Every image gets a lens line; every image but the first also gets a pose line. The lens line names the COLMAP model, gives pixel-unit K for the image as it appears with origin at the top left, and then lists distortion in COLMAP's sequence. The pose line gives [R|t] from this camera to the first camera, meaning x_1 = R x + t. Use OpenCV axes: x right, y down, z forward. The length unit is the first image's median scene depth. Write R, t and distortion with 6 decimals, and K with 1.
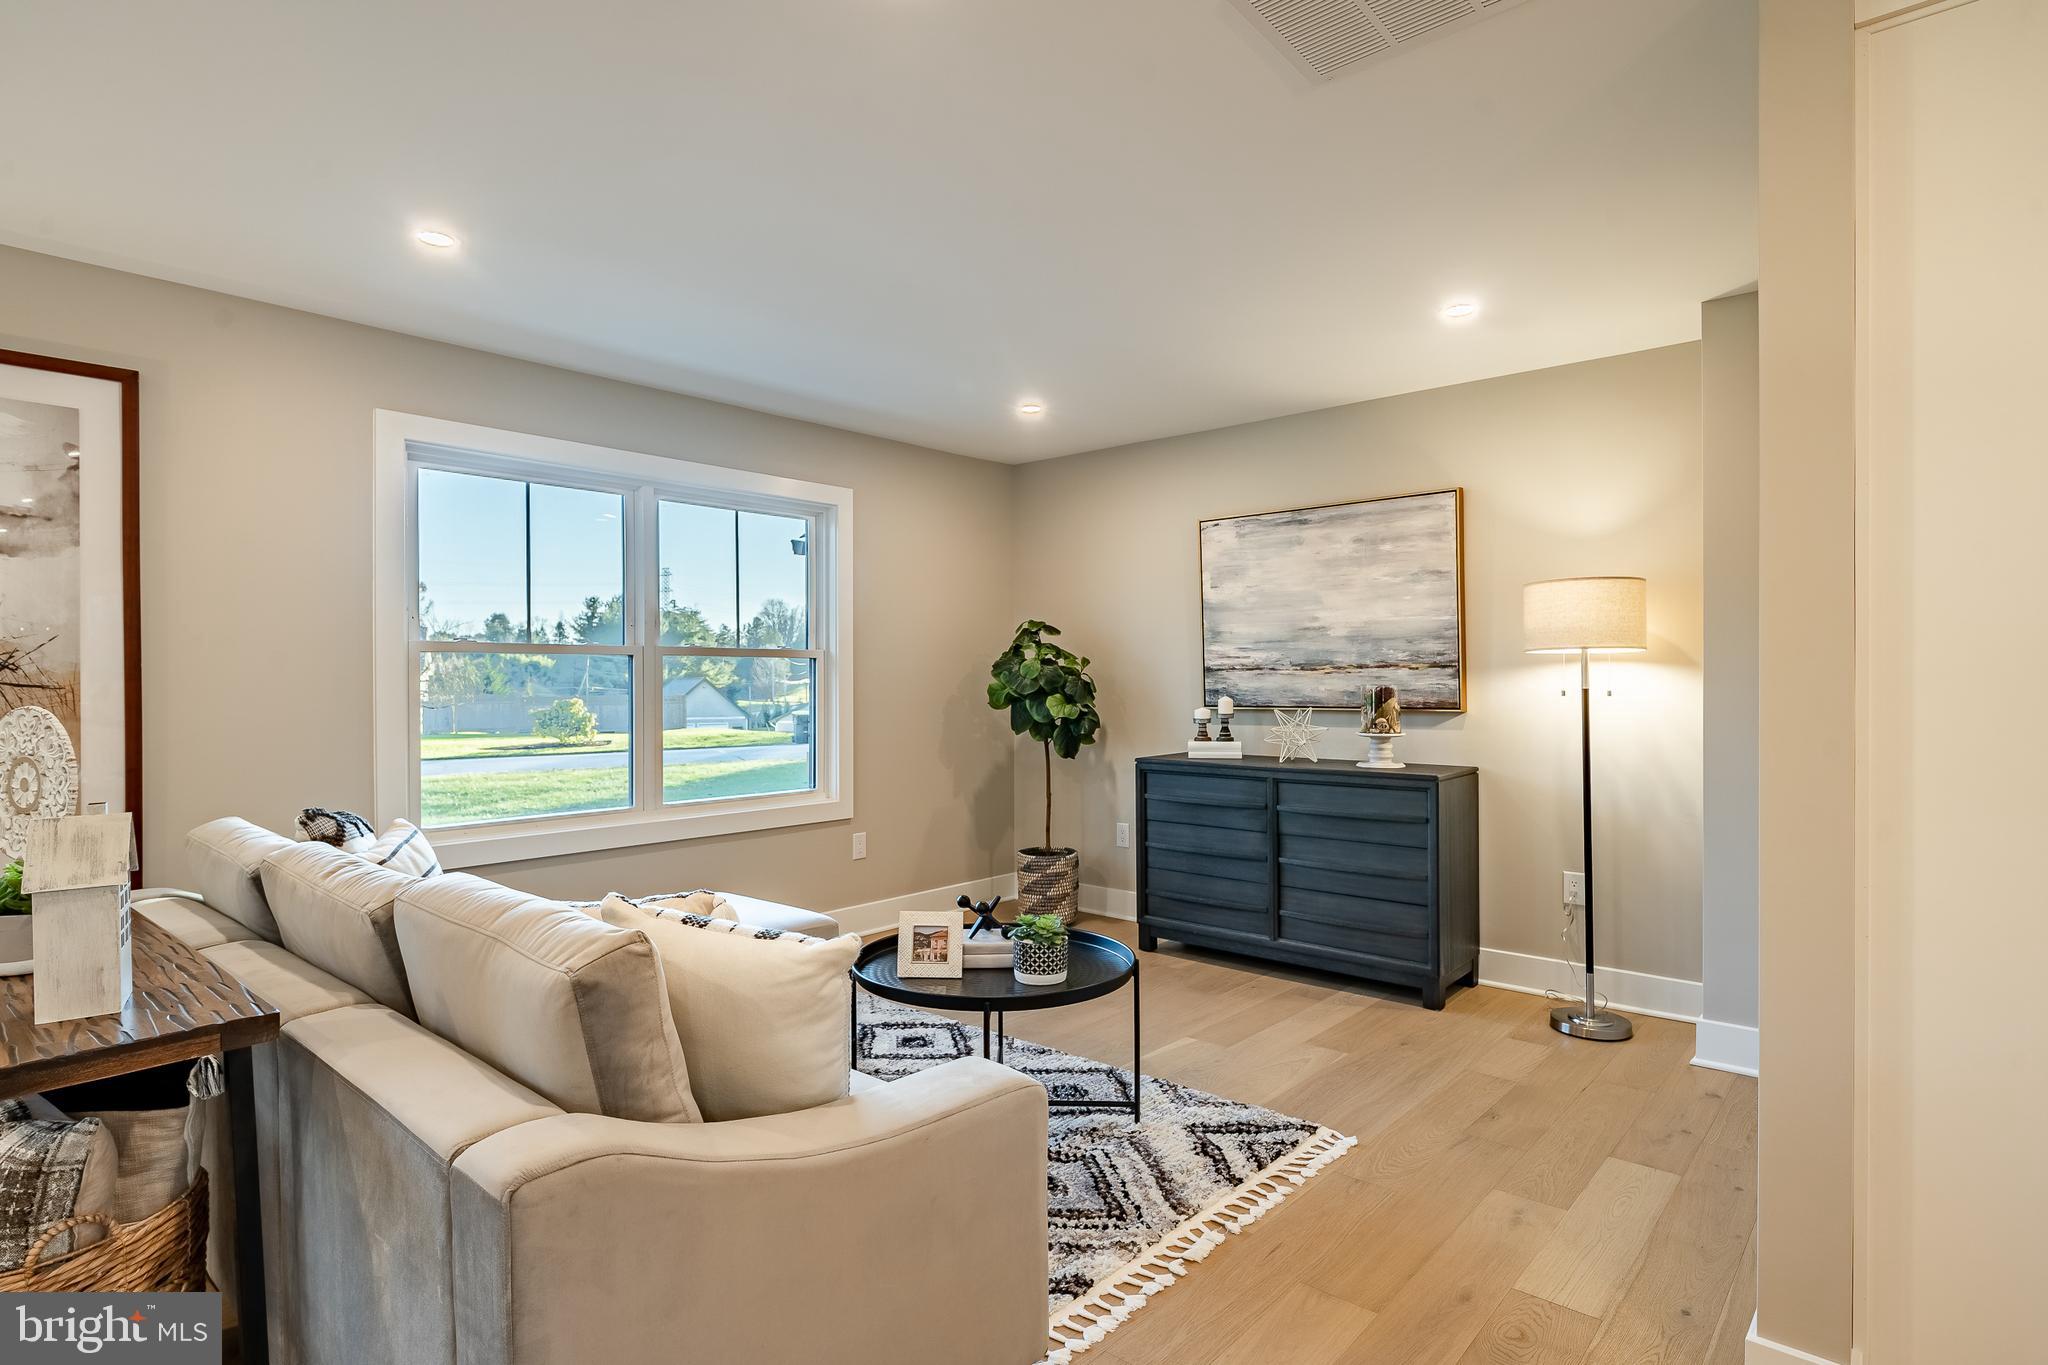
lens RADIAL K [[1040.0, 0, 1016.0], [0, 1040.0, 677.7], [0, 0, 1]] dist [0.005524, -0.002450]
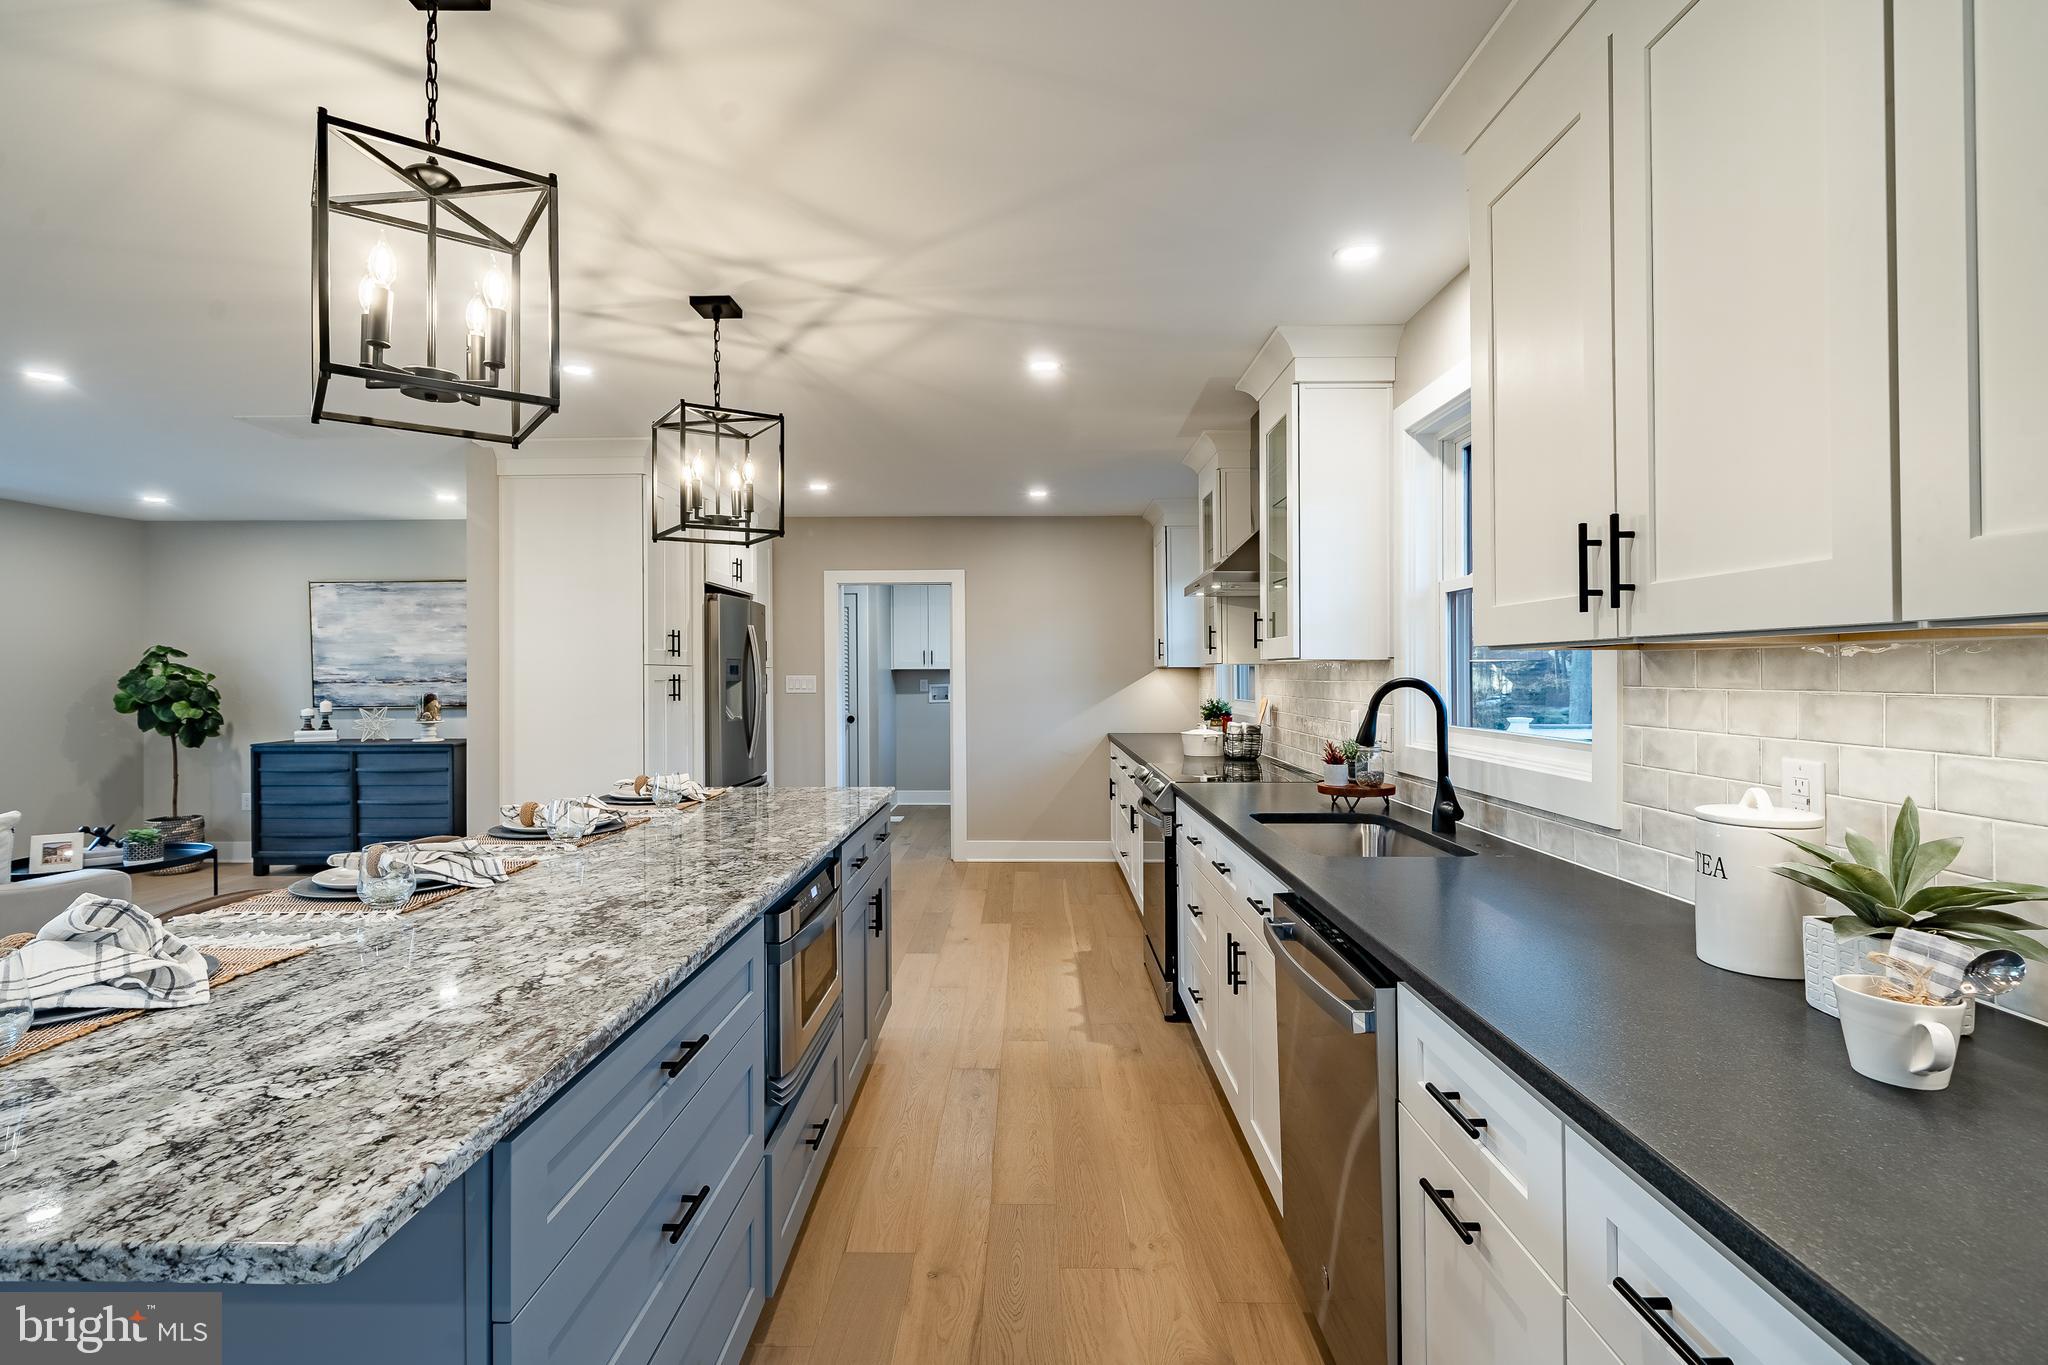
lens RADIAL K [[961.5, 0, 1015.2], [0, 961.5, 668.5], [0, 0, 1]] dist [-0.005592, 0.001026]
pose [[0.756239, 0.003298, 0.654287, 0.048238], [0.000086, 0.999987, -0.005140, -0.022541], [-0.654295, 0.003943, 0.756229, -0.748027]]
